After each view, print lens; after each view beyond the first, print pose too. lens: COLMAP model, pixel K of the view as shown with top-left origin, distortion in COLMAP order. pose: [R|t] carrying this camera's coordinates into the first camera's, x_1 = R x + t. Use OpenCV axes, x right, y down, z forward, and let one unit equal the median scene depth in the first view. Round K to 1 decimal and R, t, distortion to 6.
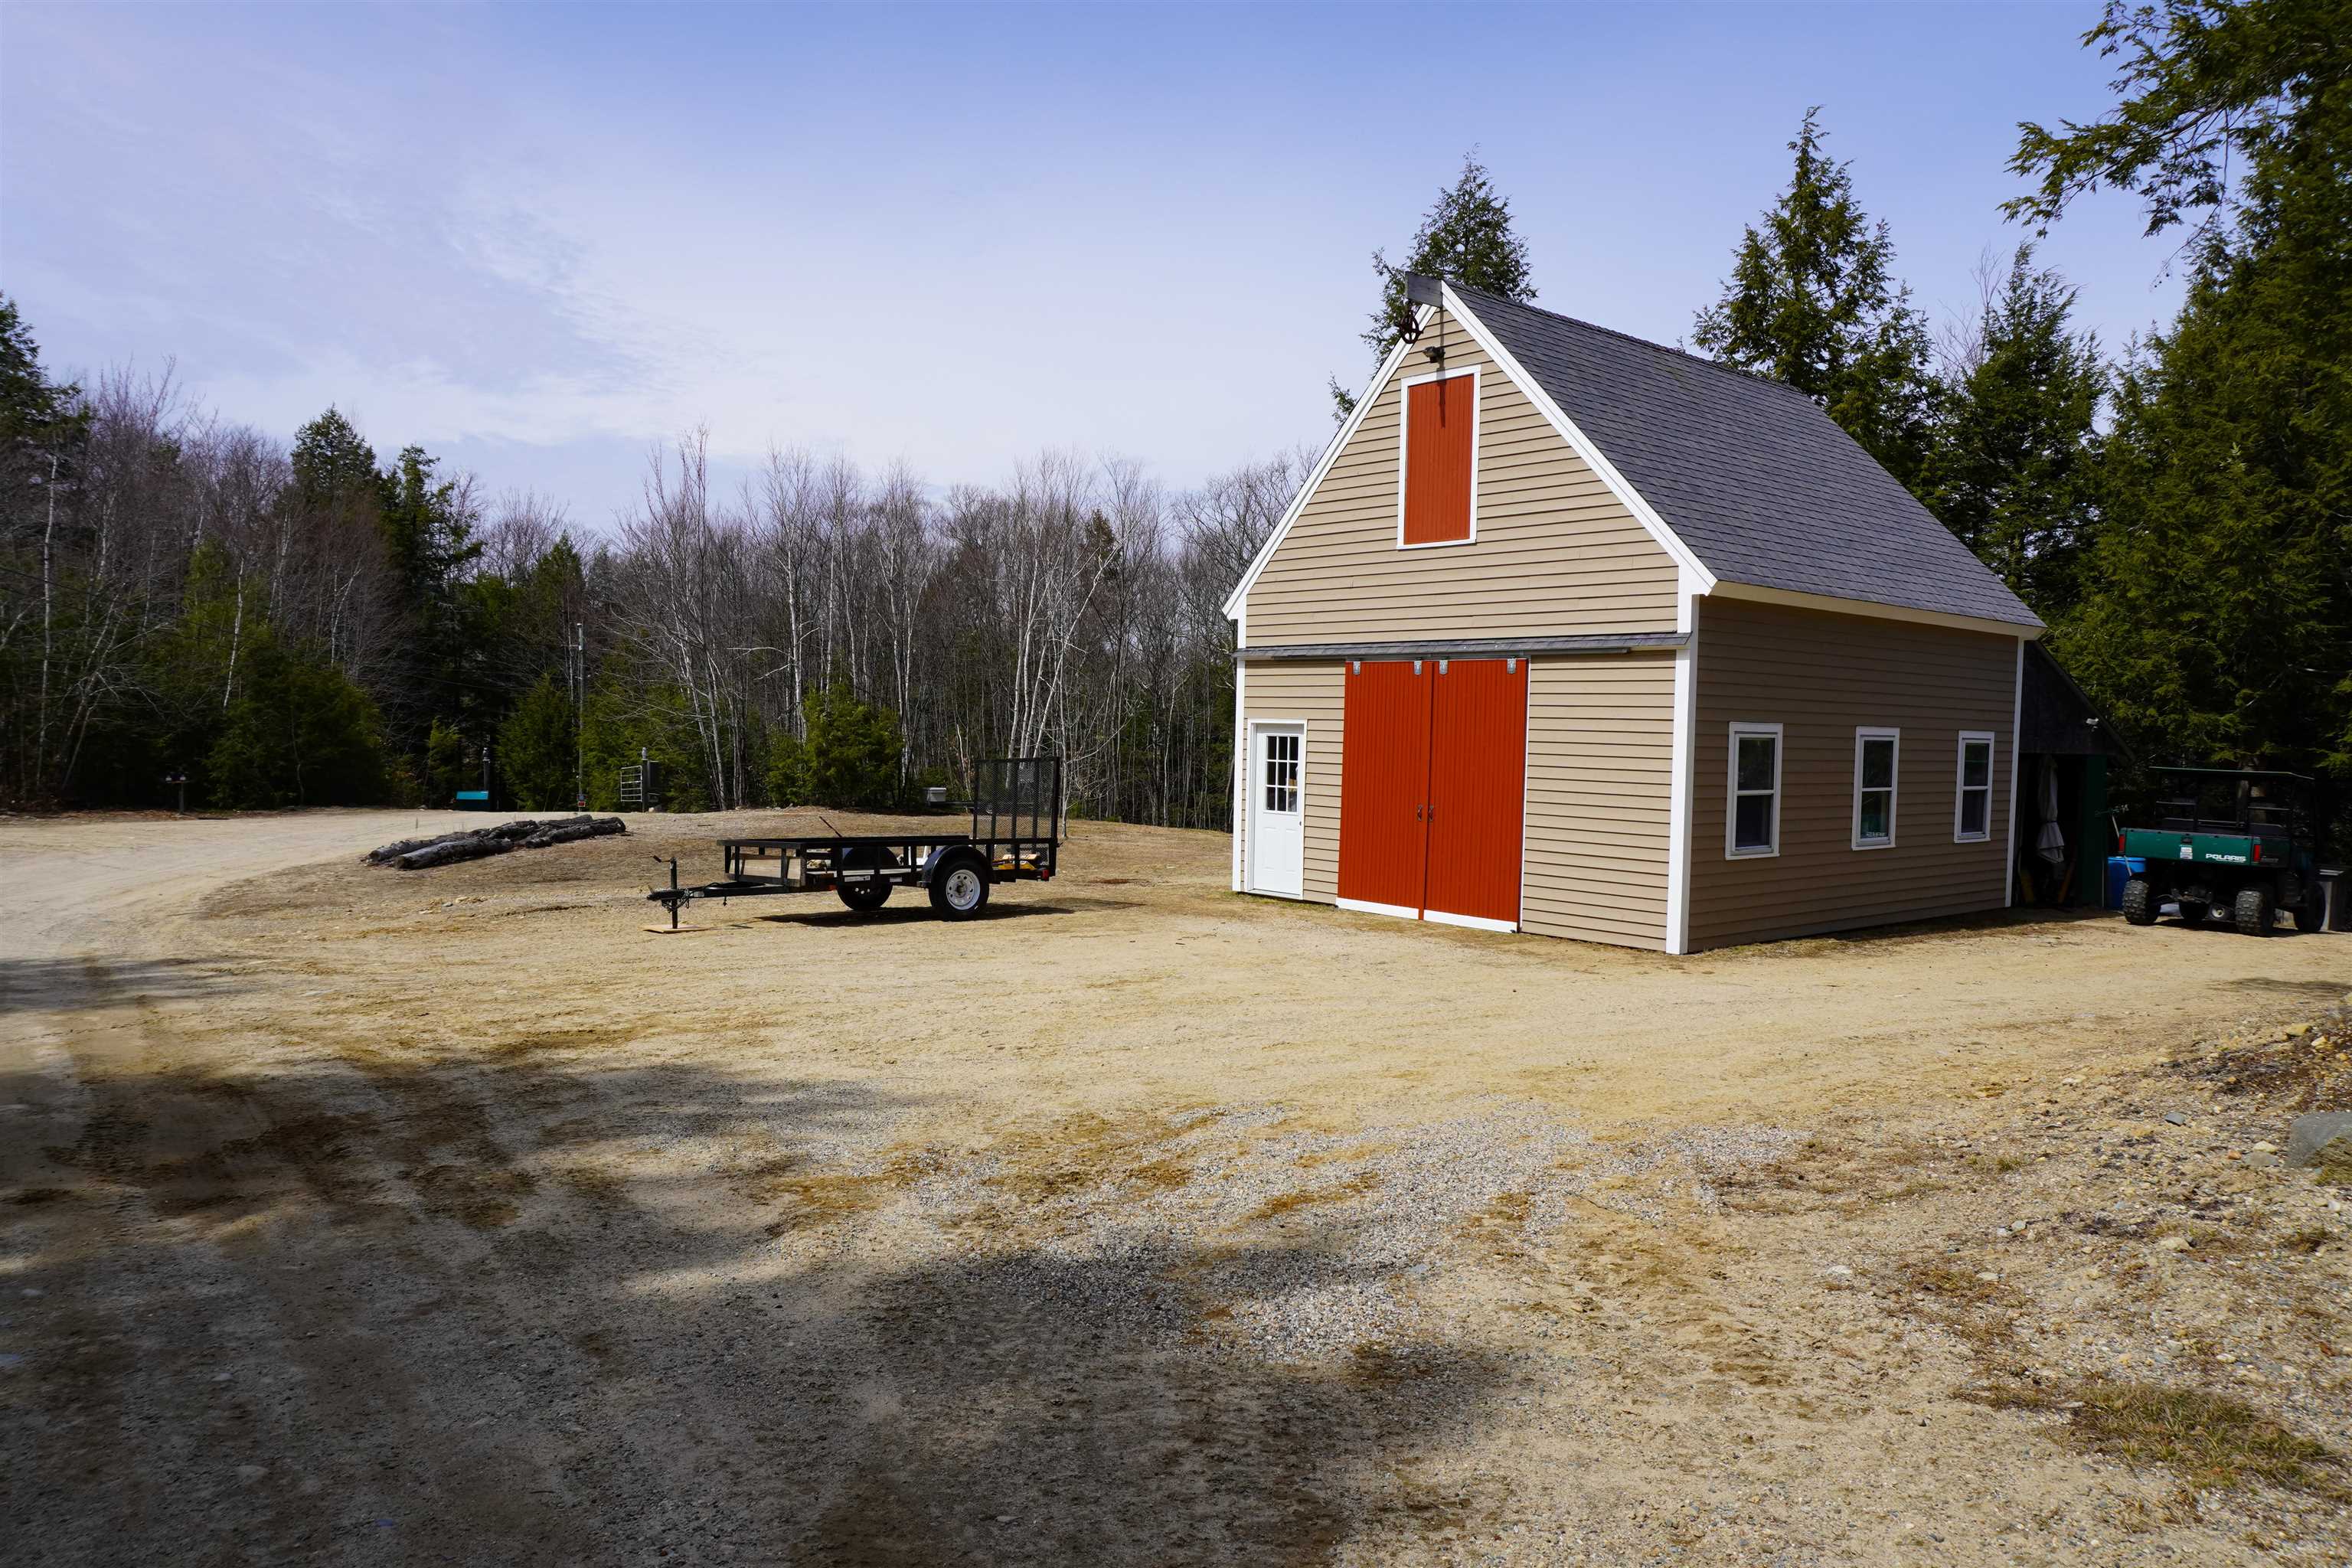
lens RADIAL K [[1572.1, 0, 1174.7], [0, 1572.1, 786.4], [0, 0, 1]] dist [-0.040831, 0.005197]
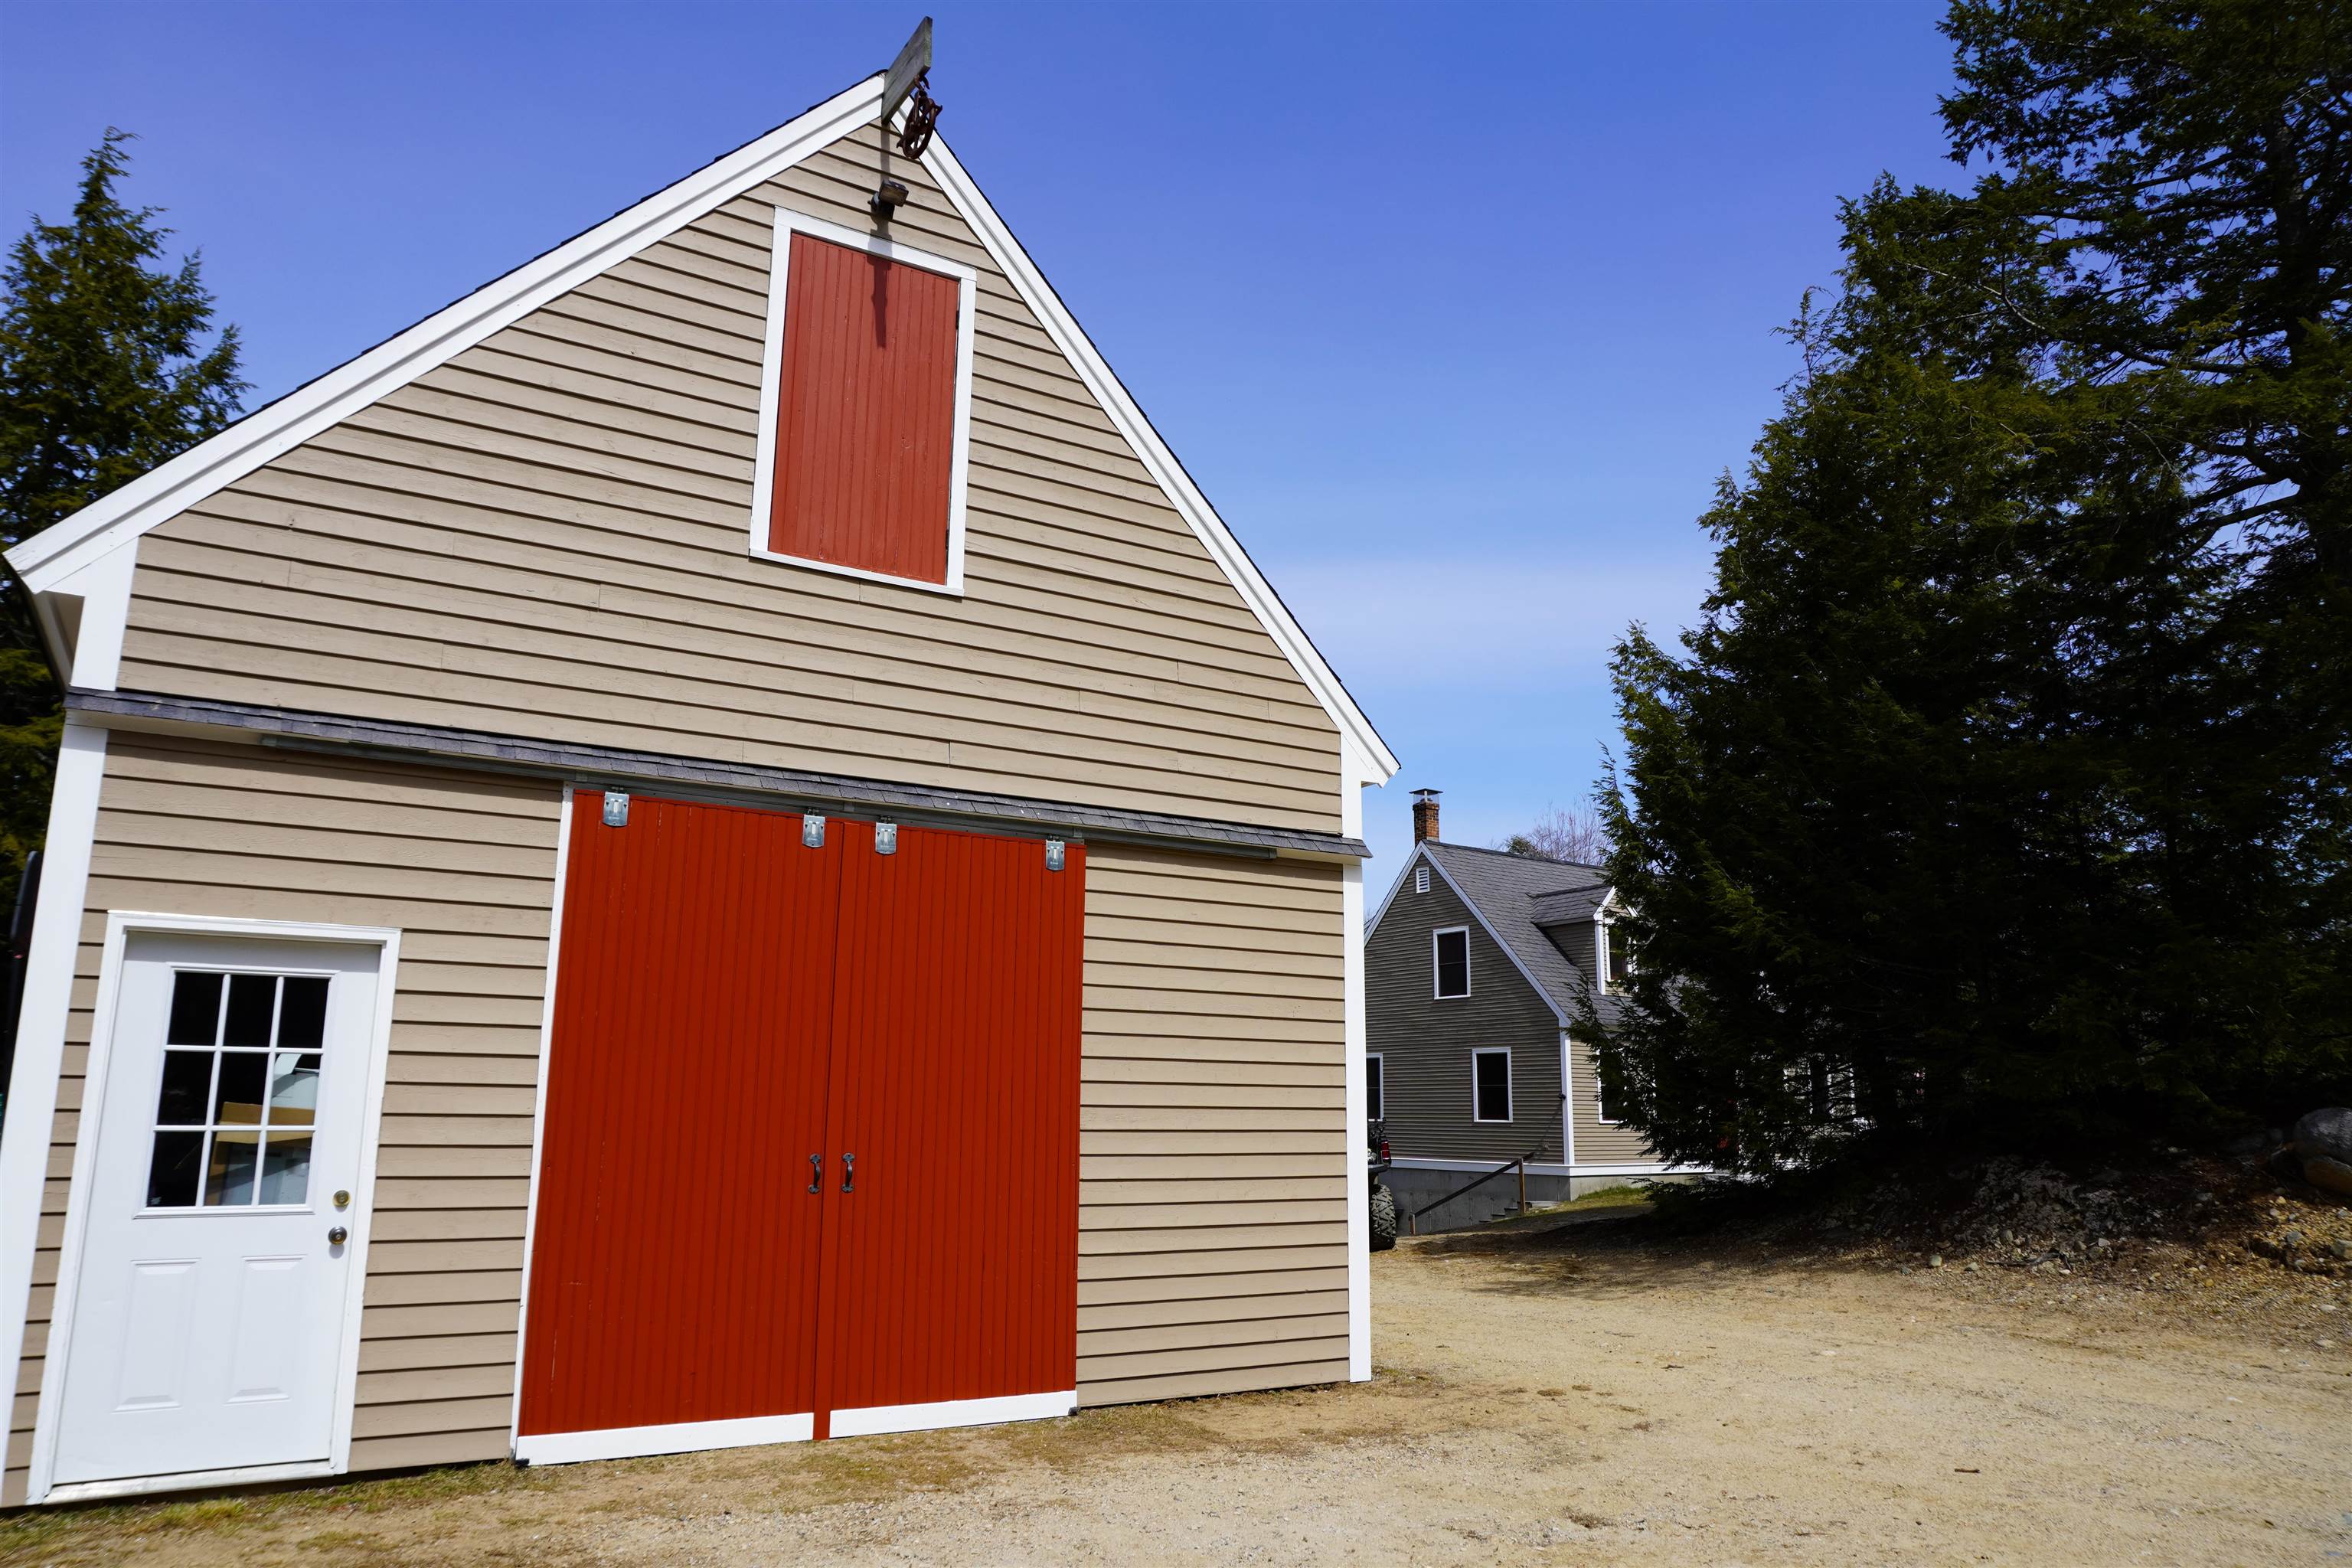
lens RADIAL K [[1572.1, 0, 1170.8], [0, 1572.1, 785.3], [0, 0, 1]] dist [-0.040831, 0.005197]
pose [[0.144662, 0.181201, 0.972748, -0.257099], [0.033808, 0.981610, -0.187879, -0.003072], [-0.988903, 0.060066, 0.135876, 0.844100]]
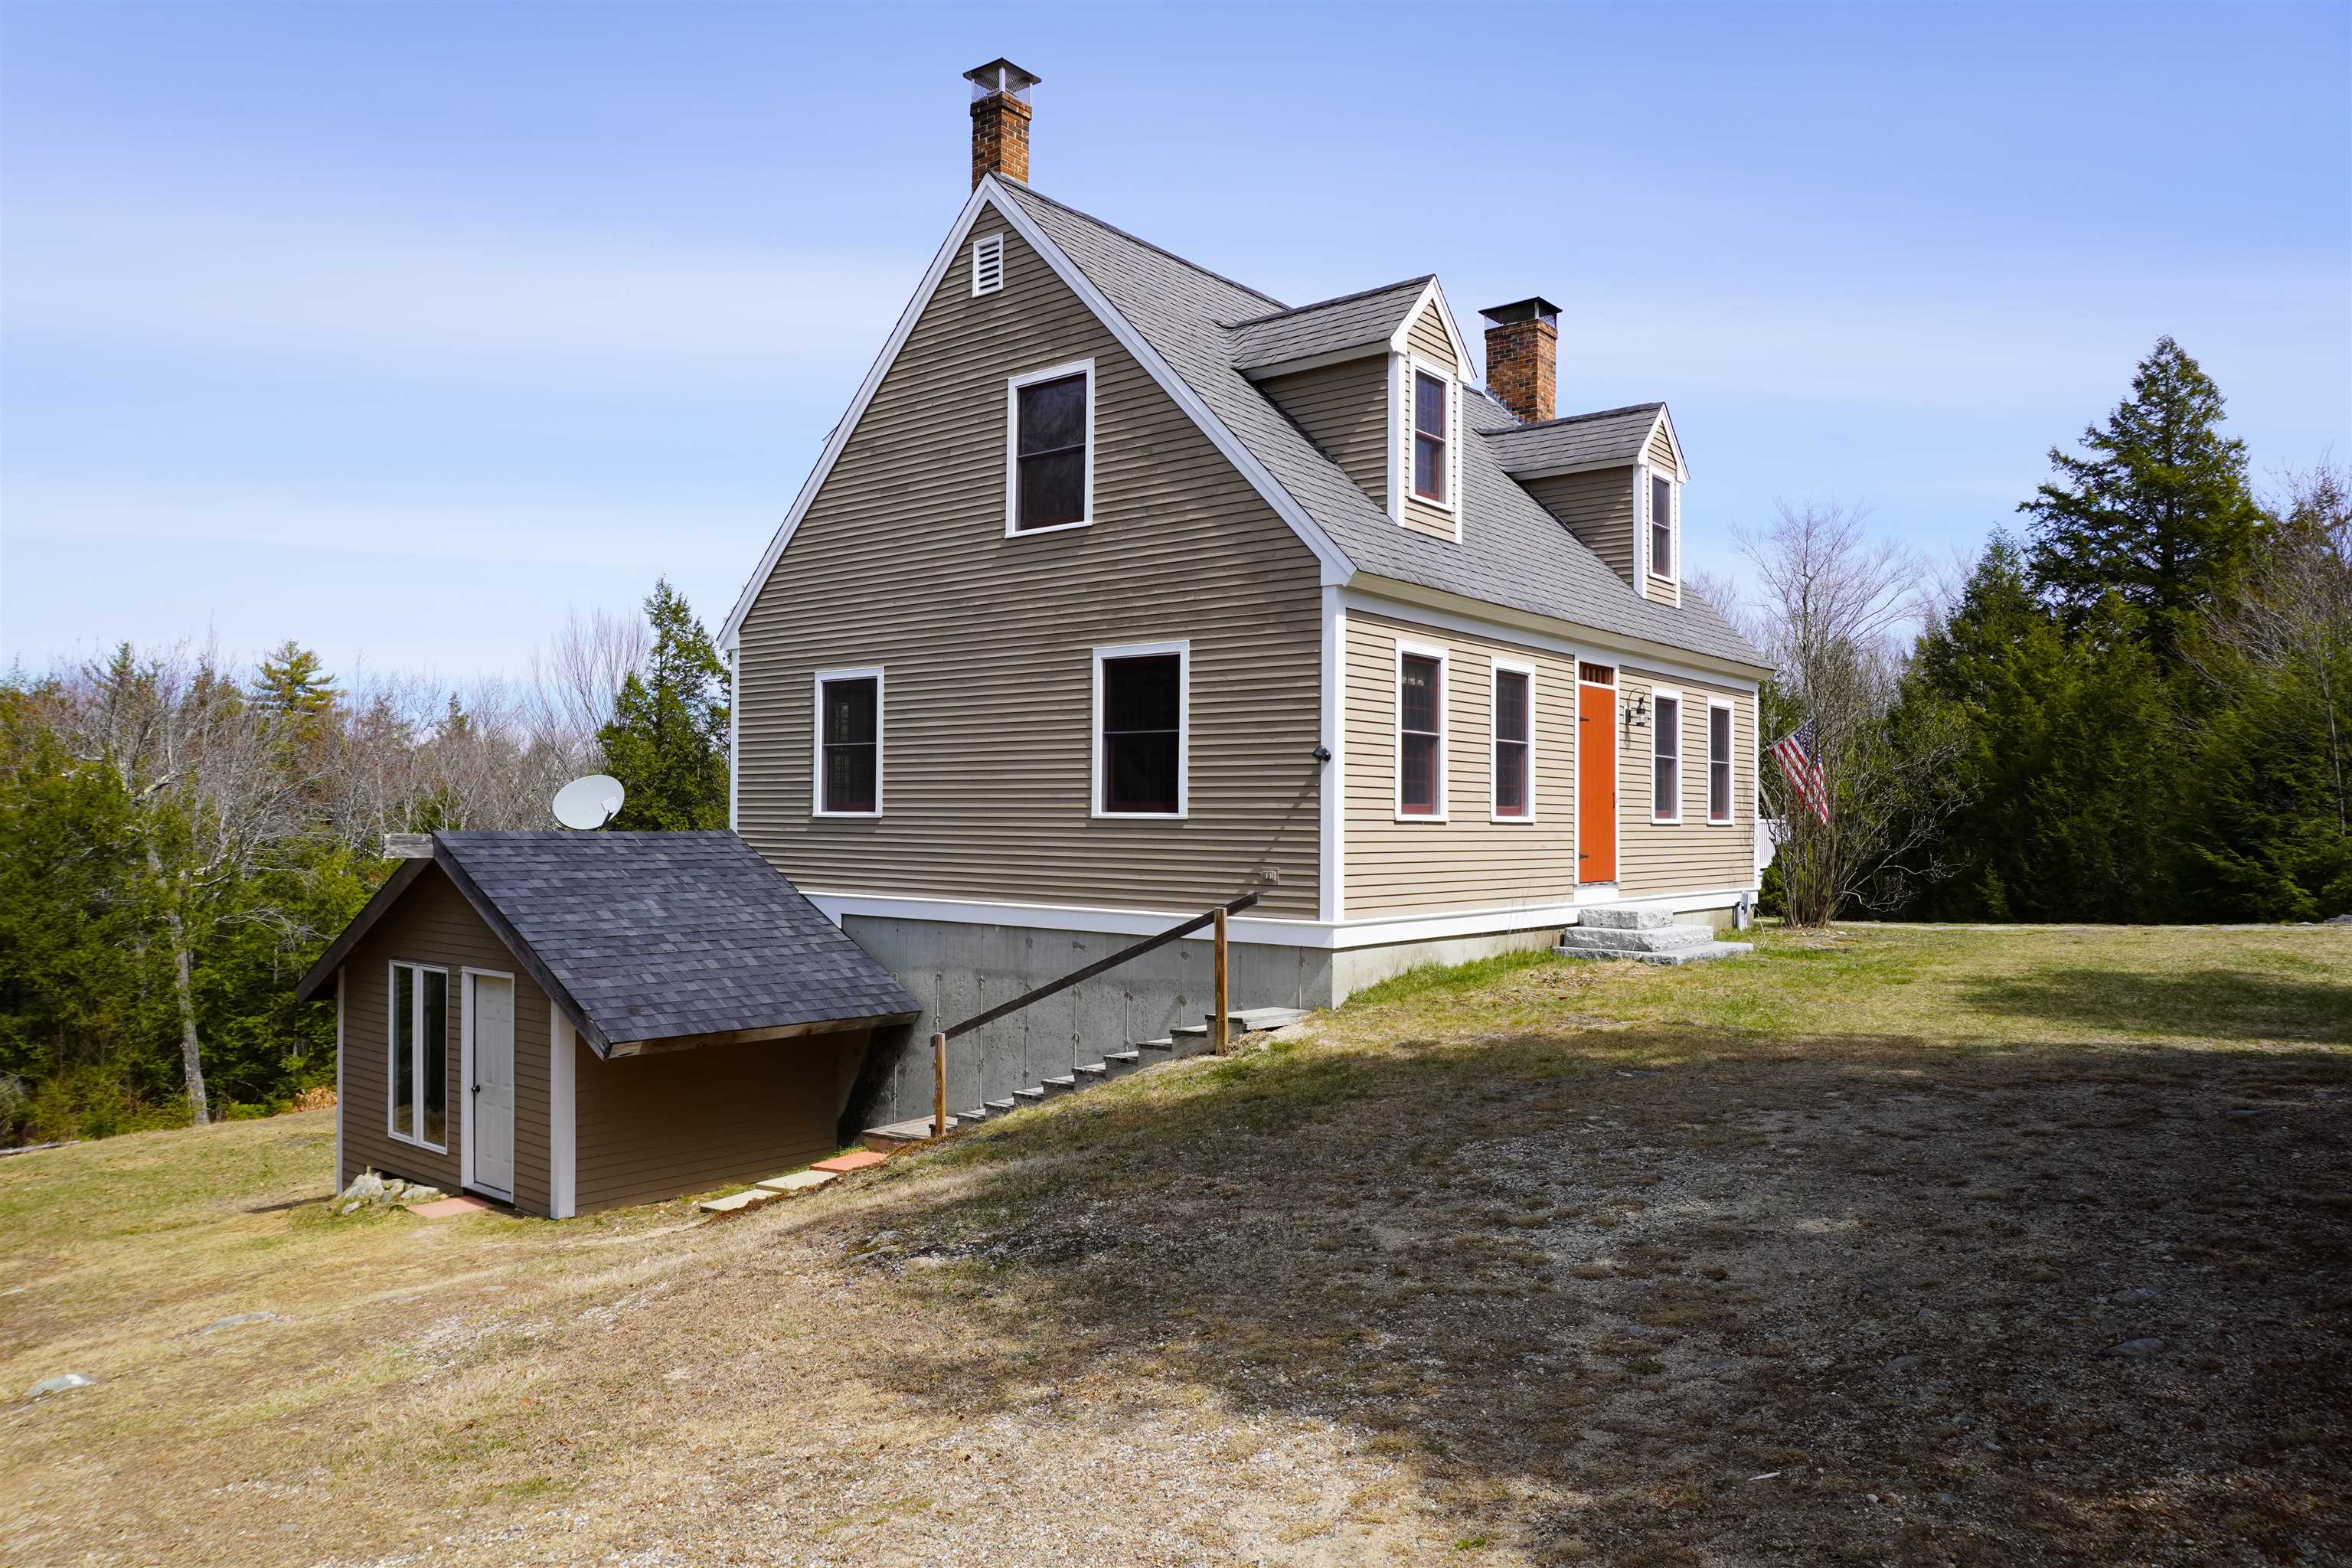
lens RADIAL K [[1572.1, 0, 1176.8], [0, 1572.1, 795.3], [0, 0, 1]] dist [-0.040831, 0.005197]
pose [[-0.151555, -0.009618, 0.988402, 0.067872], [0.028907, 0.999482, 0.014158, 0.006528], [-0.988026, 0.030718, -0.151198, 0.843437]]
